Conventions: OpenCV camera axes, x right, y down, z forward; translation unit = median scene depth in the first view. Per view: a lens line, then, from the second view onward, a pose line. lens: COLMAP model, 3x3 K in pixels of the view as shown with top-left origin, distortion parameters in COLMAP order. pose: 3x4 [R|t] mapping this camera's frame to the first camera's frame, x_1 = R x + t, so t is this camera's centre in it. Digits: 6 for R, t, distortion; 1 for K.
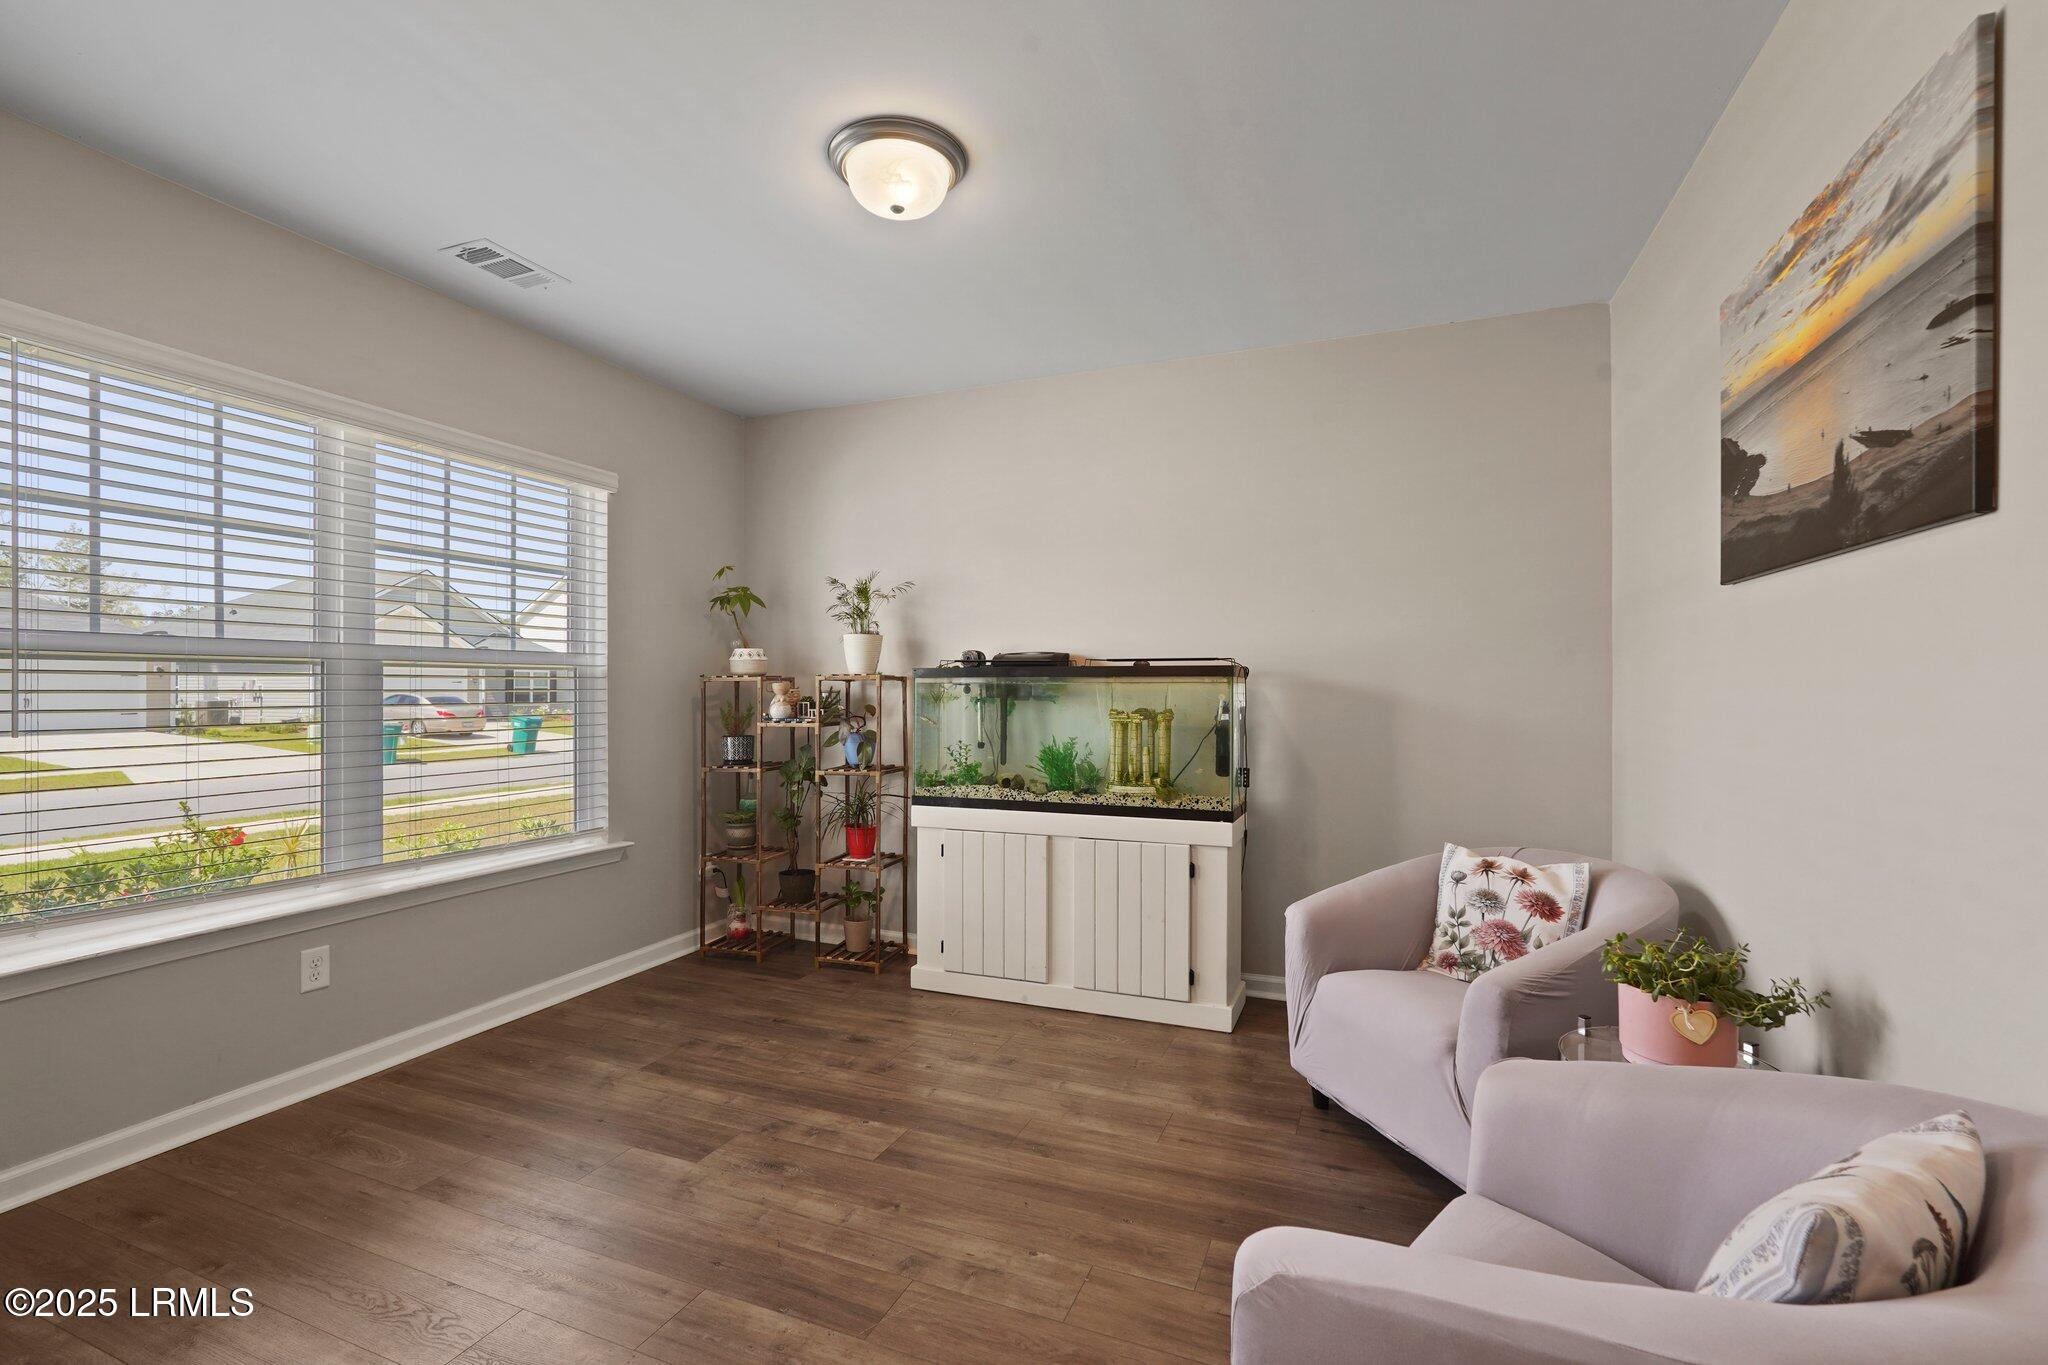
lens RADIAL K [[918.0, 0, 1018.5], [0, 918.0, 686.2], [0, 0, 1]] dist [-0.005106, 0.003109]
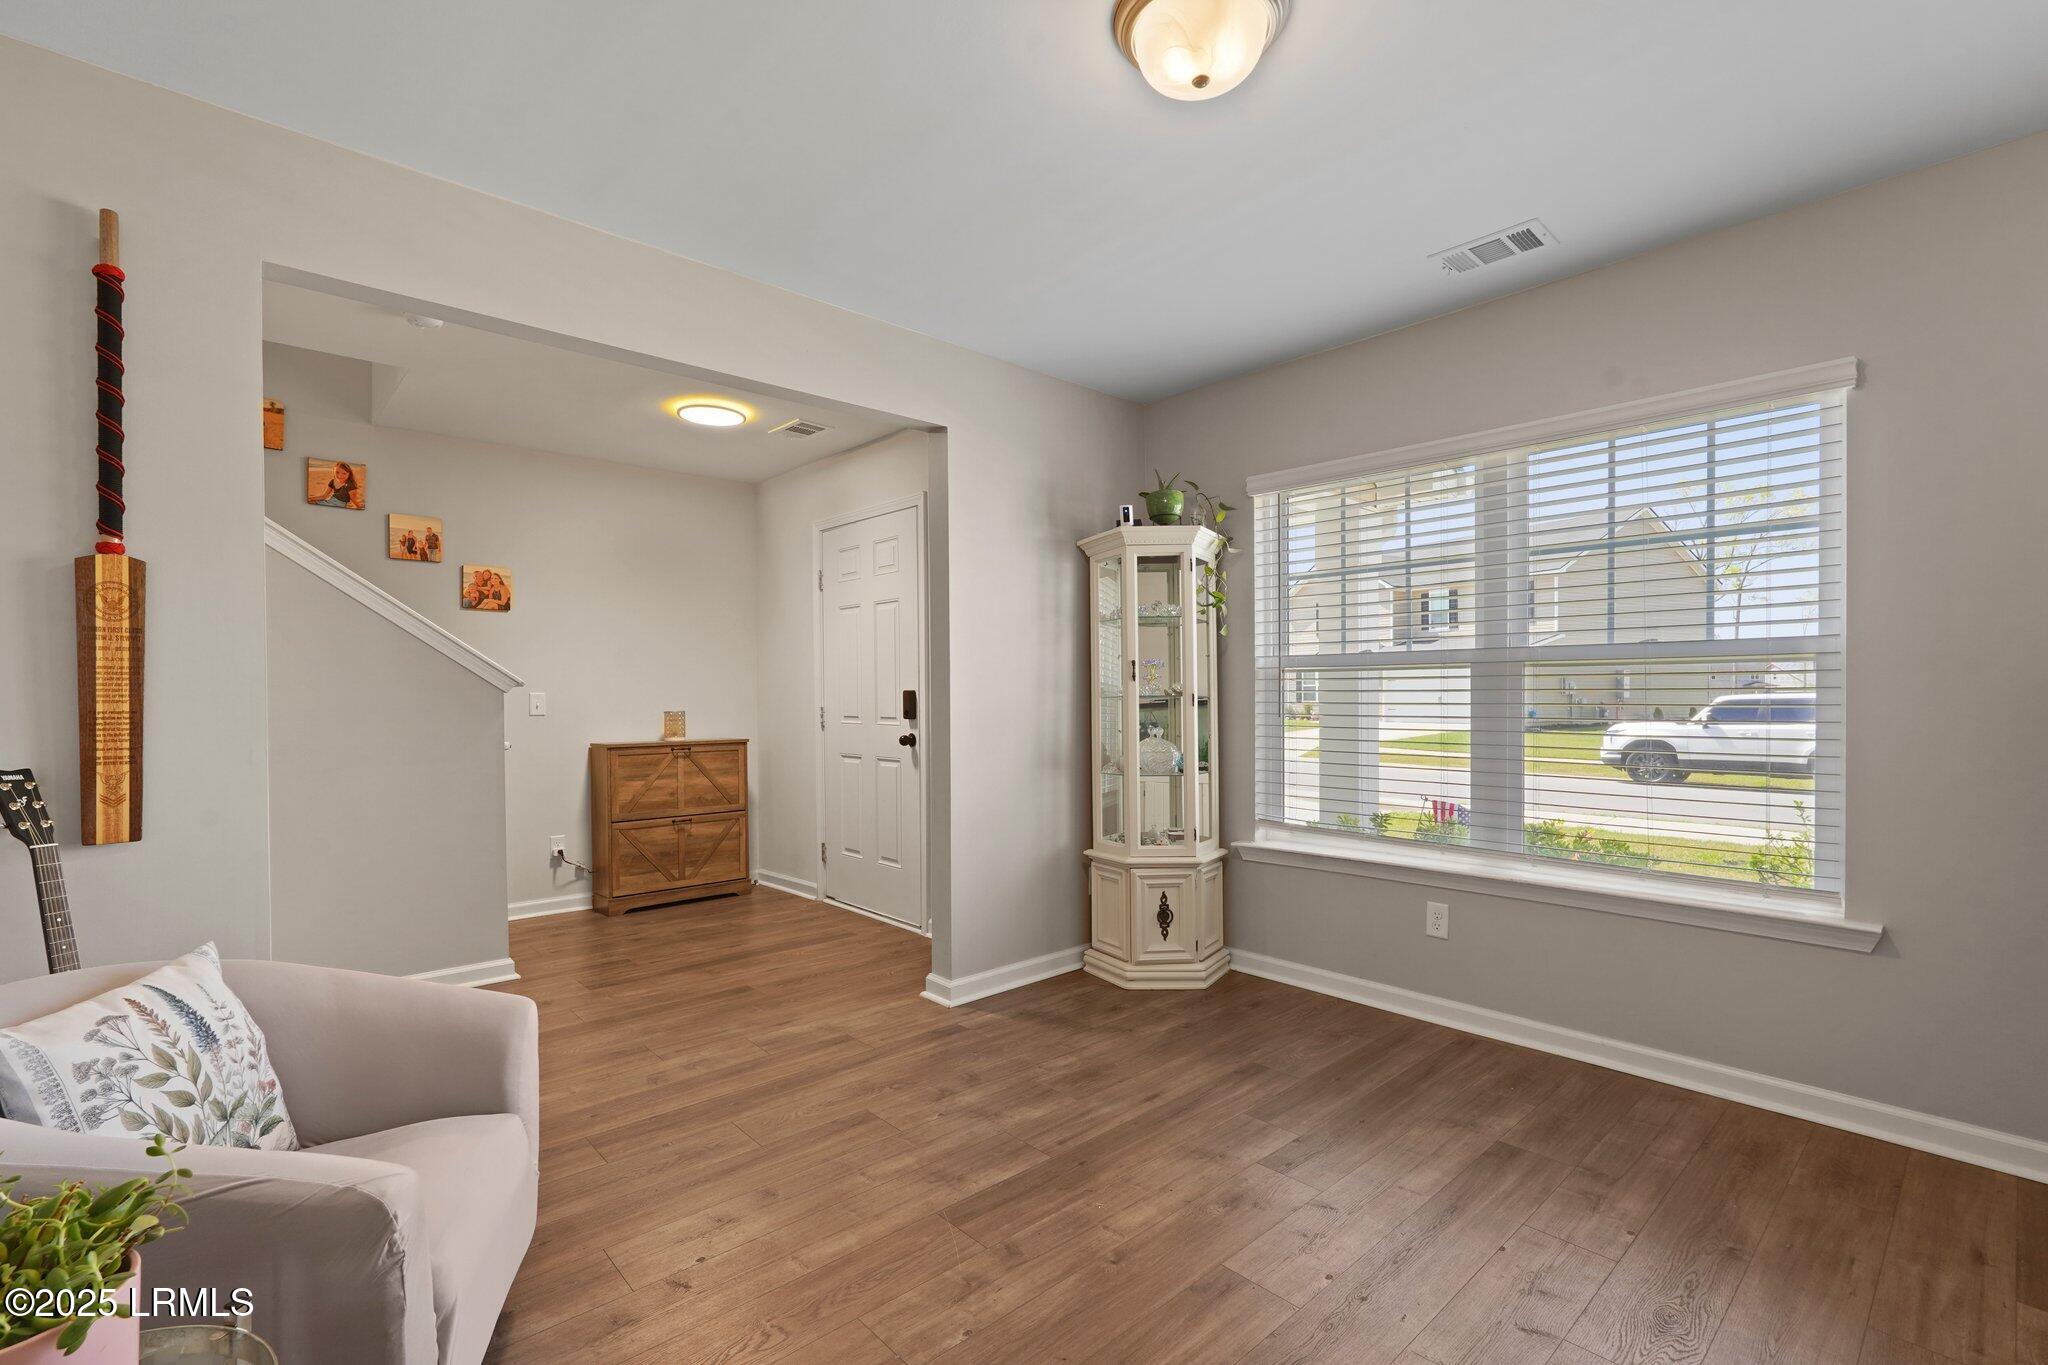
lens RADIAL K [[918.0, 0, 1020.7], [0, 918.0, 690.0], [0, 0, 1]] dist [-0.005106, 0.003109]
pose [[-0.430576, -0.004859, -0.902541, 0.517243], [0.003488, 0.999969, -0.007047, 0.010333], [0.902548, -0.006183, -0.430546, 0.942387]]
